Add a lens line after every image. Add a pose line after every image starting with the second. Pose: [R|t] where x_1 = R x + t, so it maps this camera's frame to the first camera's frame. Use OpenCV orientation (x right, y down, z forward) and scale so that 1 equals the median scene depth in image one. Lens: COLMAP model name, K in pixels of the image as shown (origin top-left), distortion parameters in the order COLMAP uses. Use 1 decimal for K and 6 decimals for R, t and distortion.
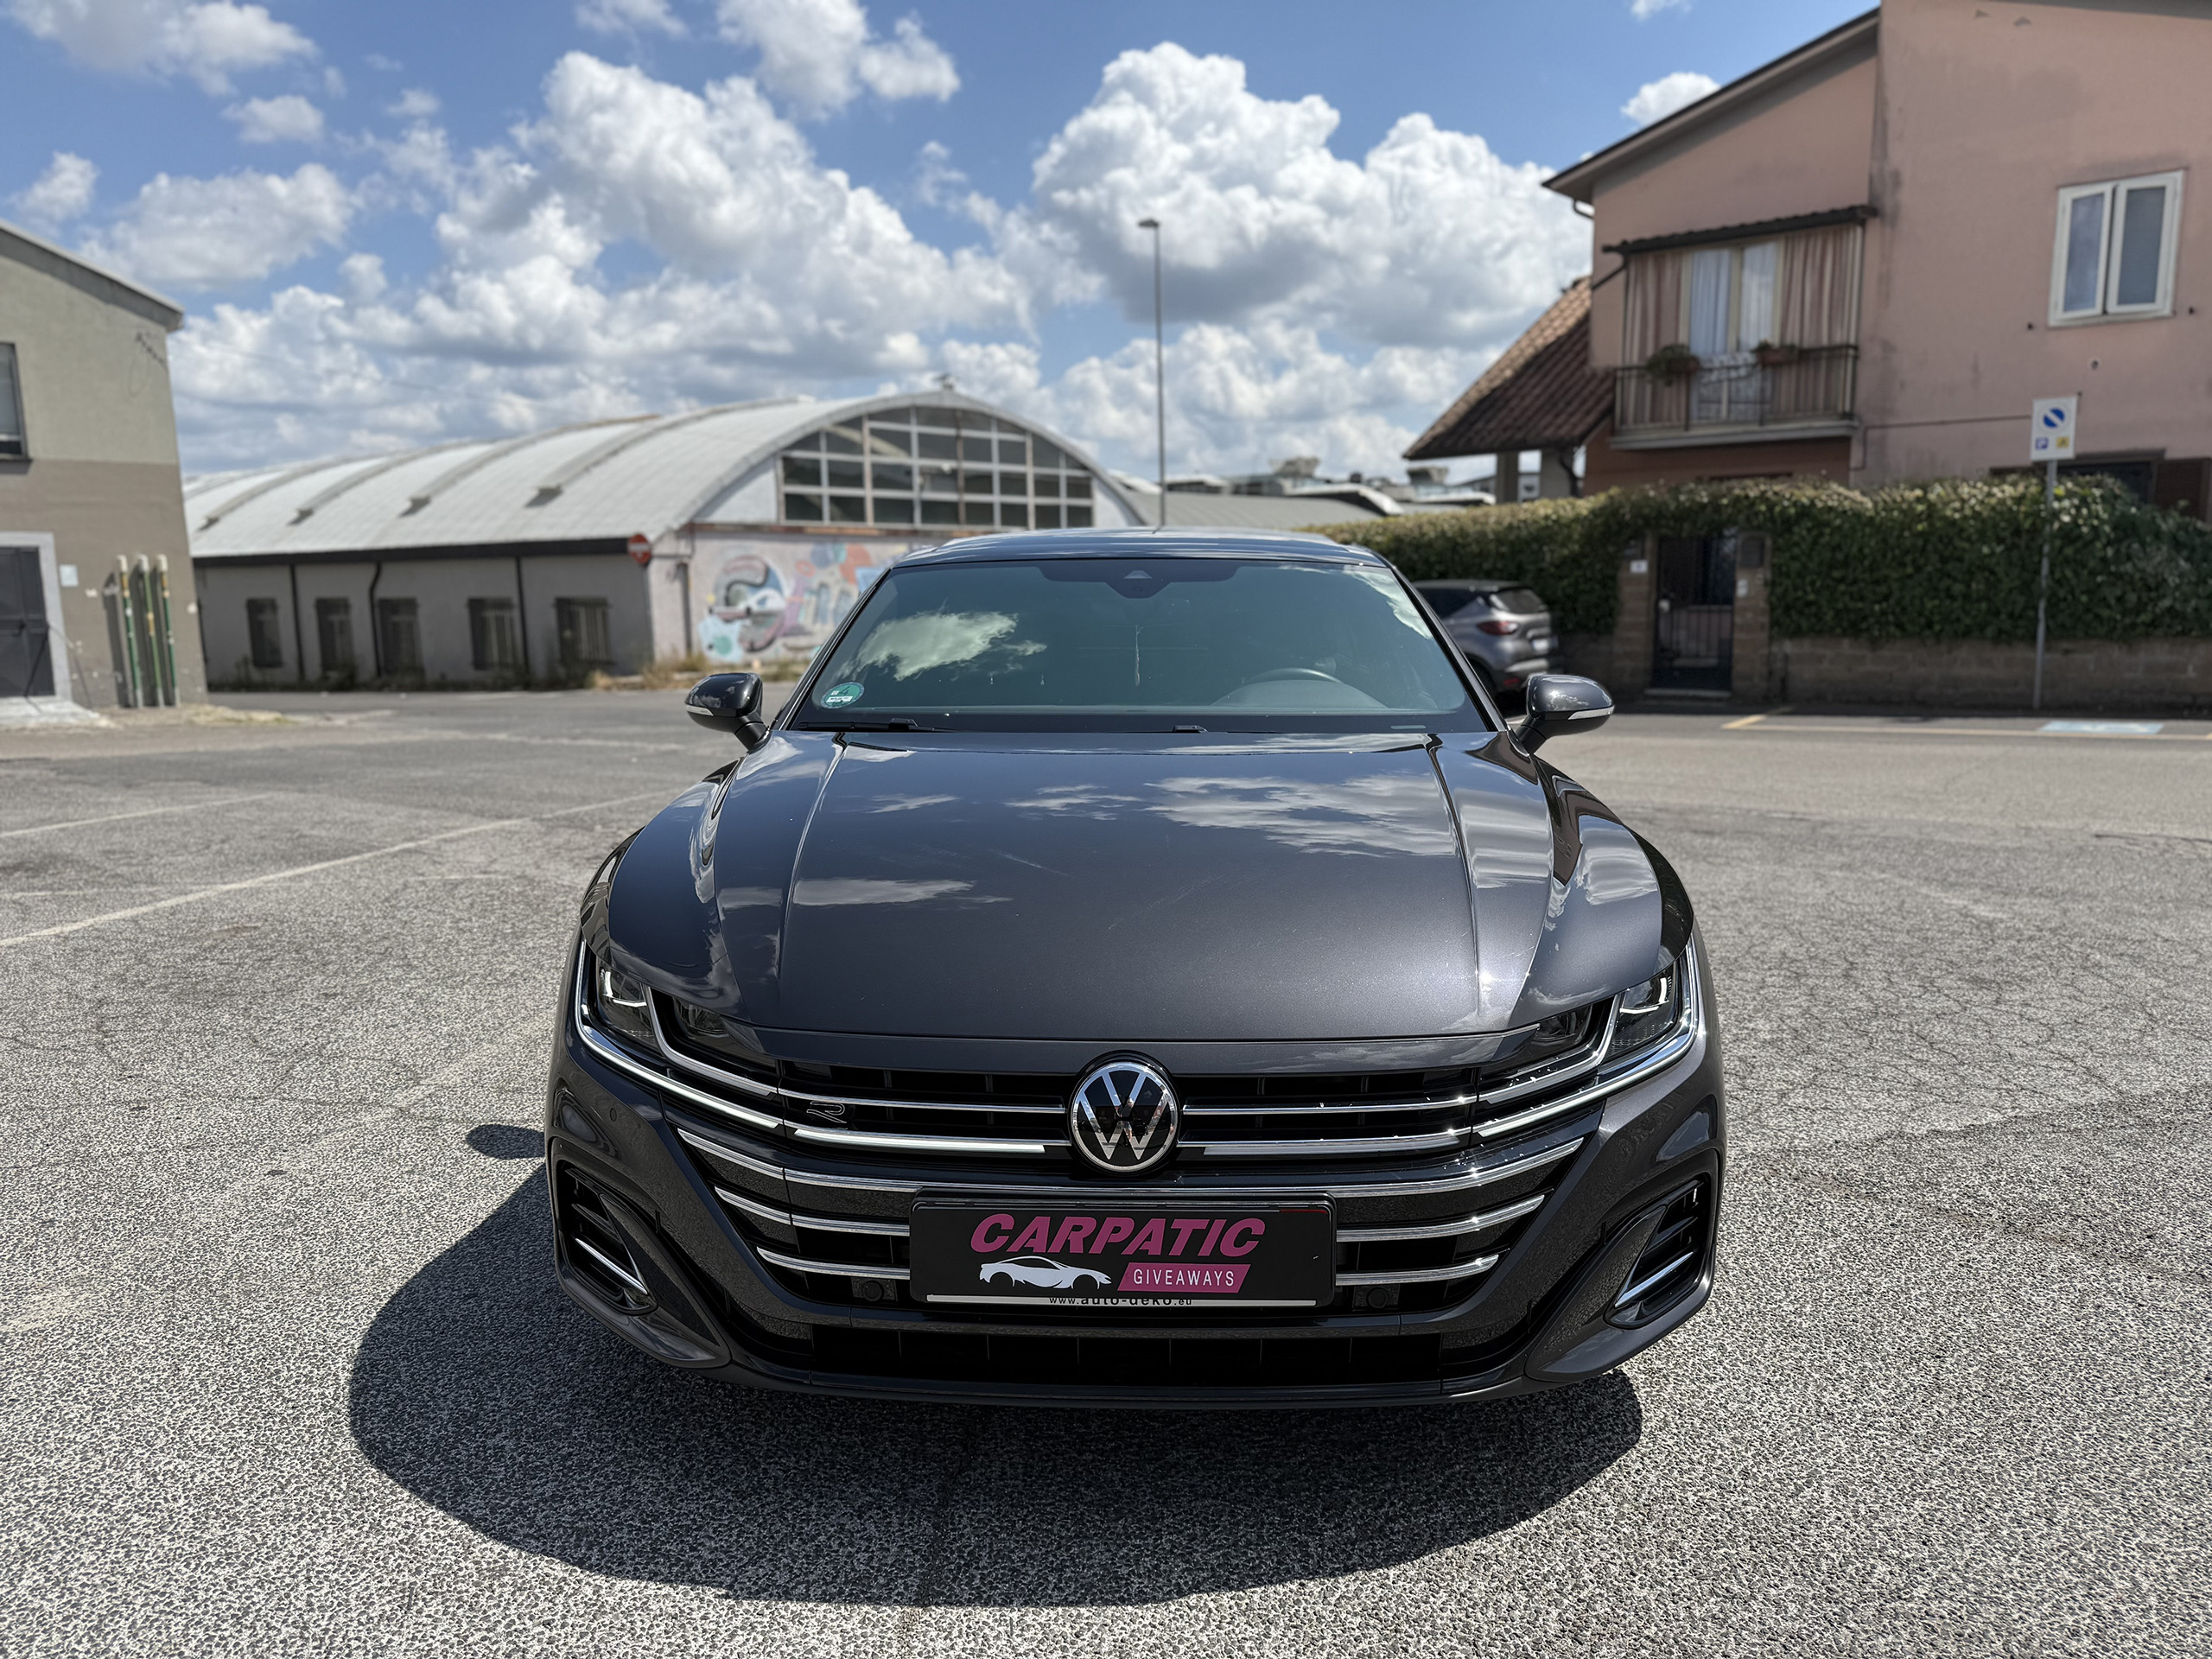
lens RADIAL K [[1566.4, 0, 1113.9], [0, 1566.4, 872.0], [0, 0, 1]] dist [0.001452, -0.022472]
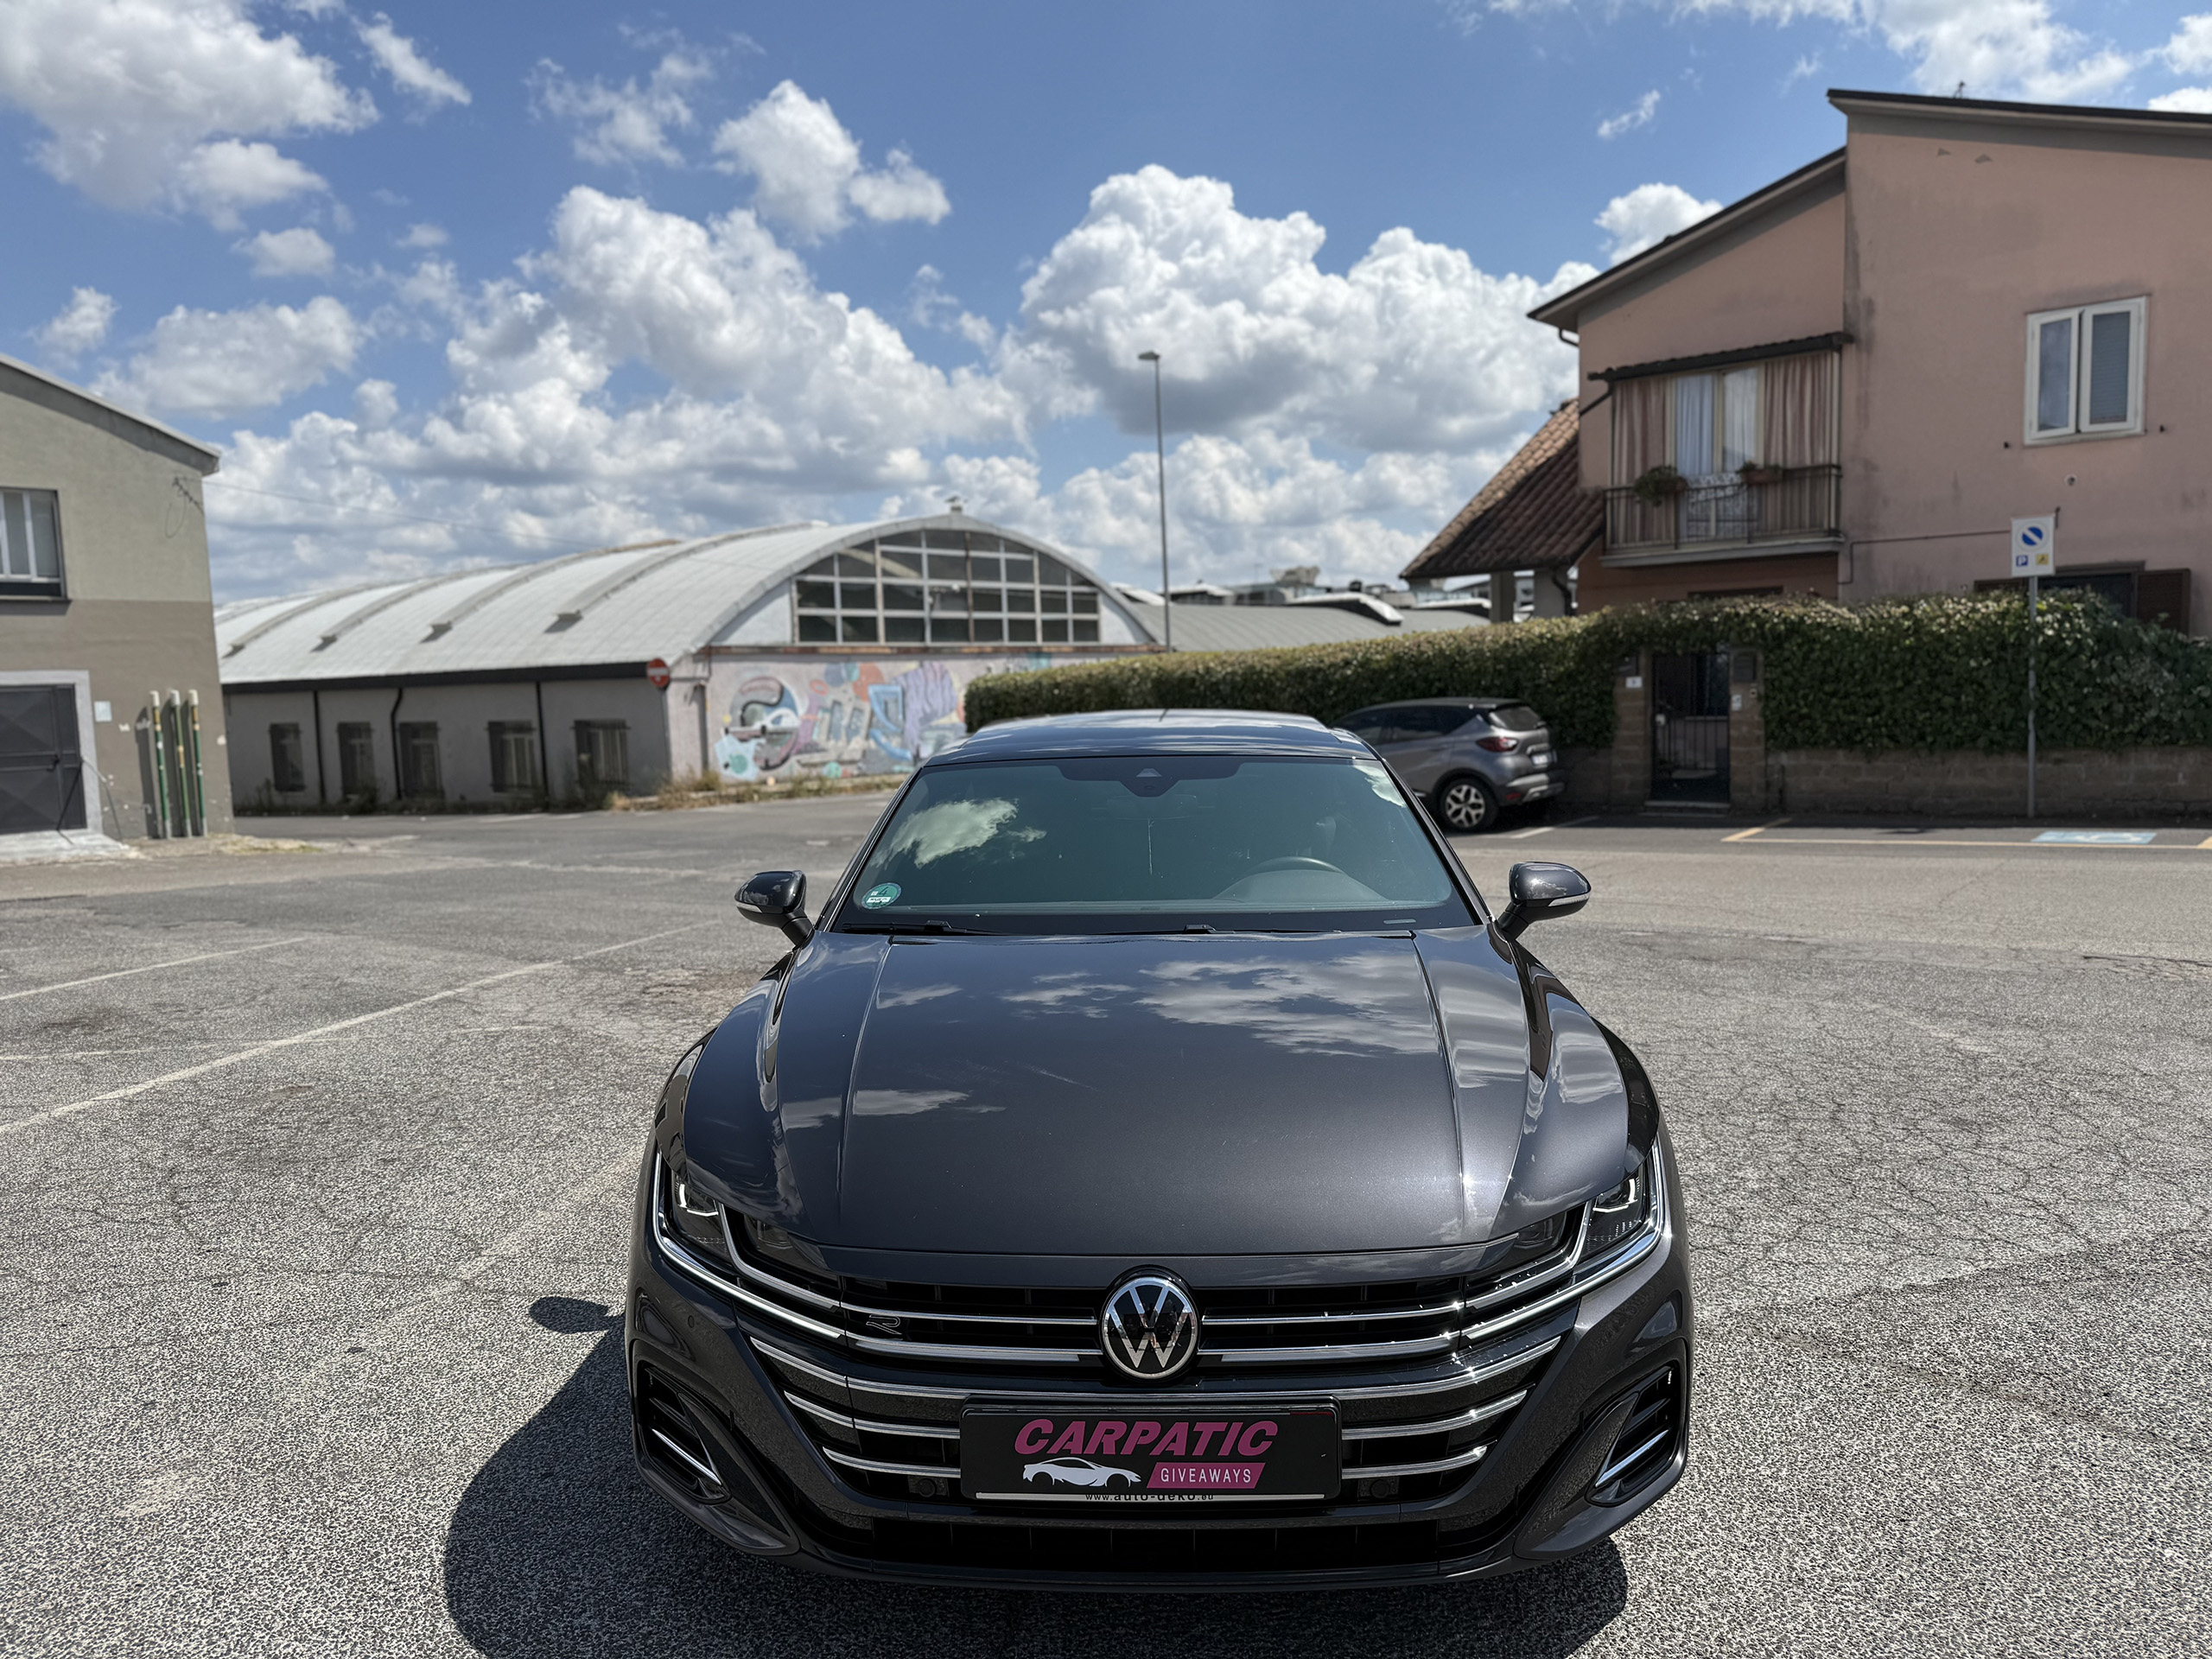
lens RADIAL K [[1566.9, 0, 1108.4], [0, 1566.9, 860.0], [0, 0, 1]] dist [0.017945, -0.041605]
pose [[0.999819, -0.016583, -0.009324, -0.000869], [0.015889, 0.997414, -0.070098, -0.012448], [0.010462, 0.069937, 0.997497, -0.019164]]
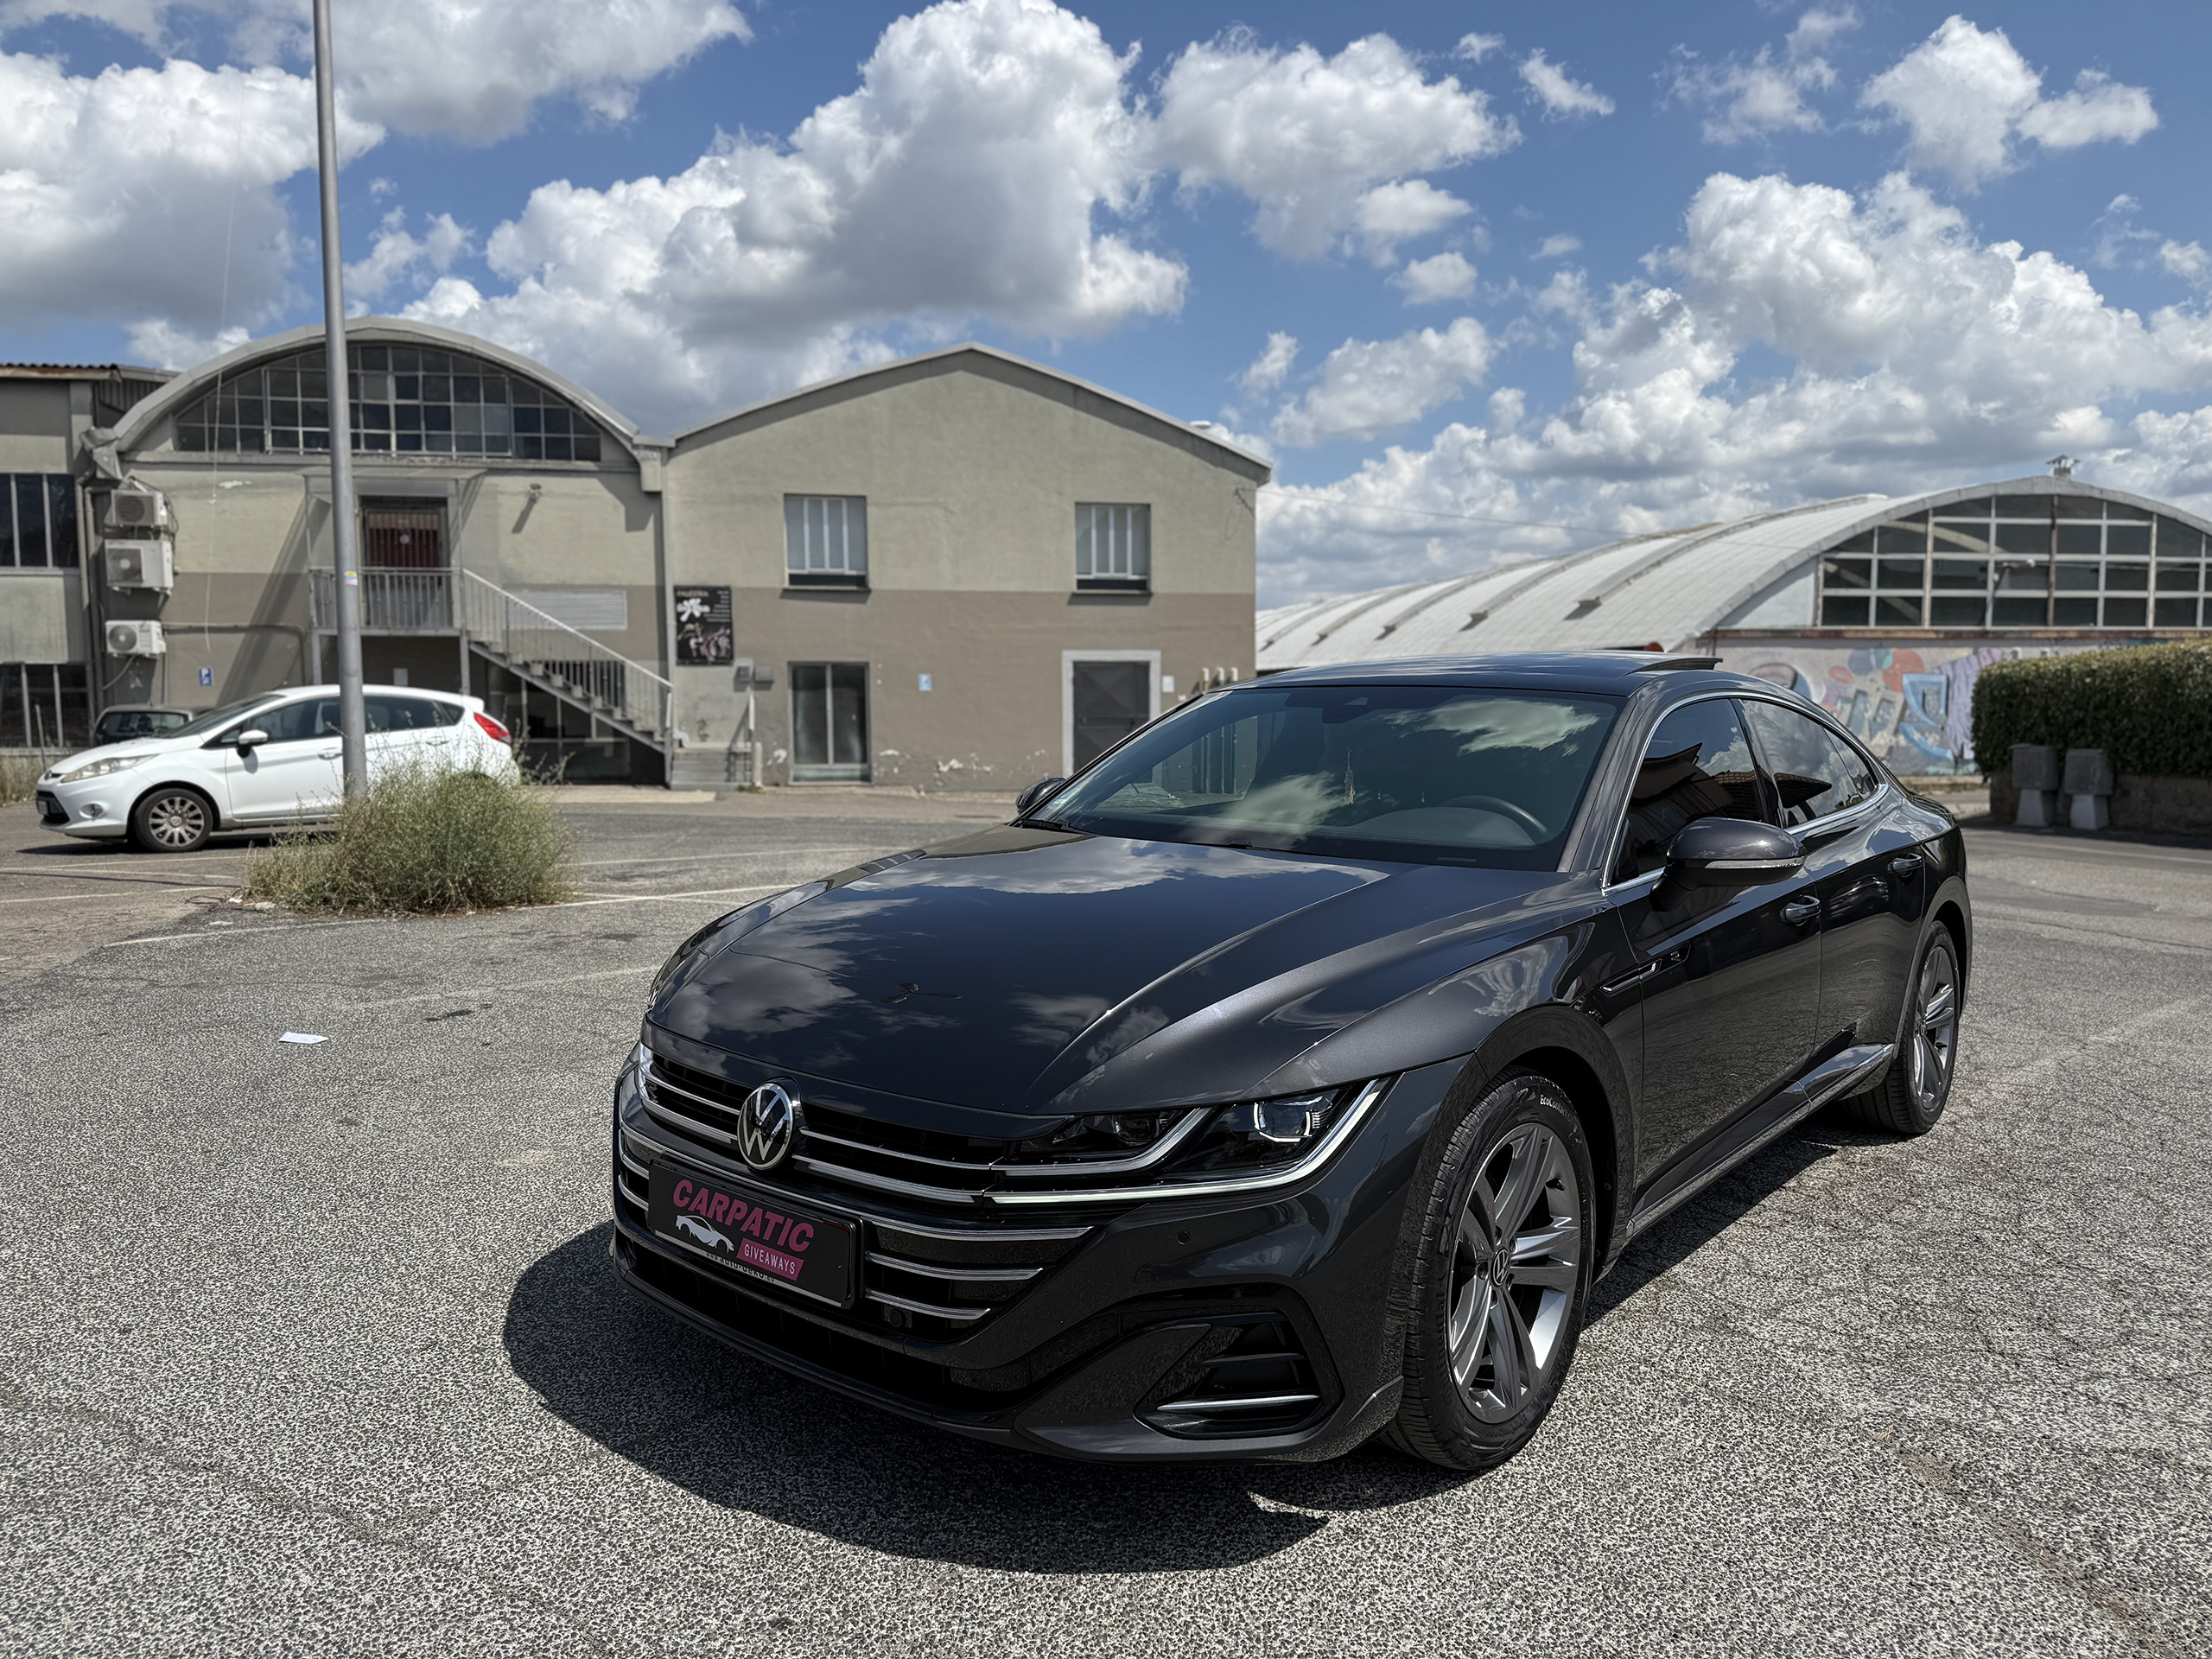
lens RADIAL K [[1572.5, 0, 1106.0], [0, 1572.5, 829.5], [0, 0, 1]] dist [0.046195, -0.072605]
pose [[0.770644, 0.058393, -0.634585, 0.123626], [-0.117137, 0.991806, -0.050989, -0.006551], [0.626408, 0.113628, 0.771169, 0.015940]]
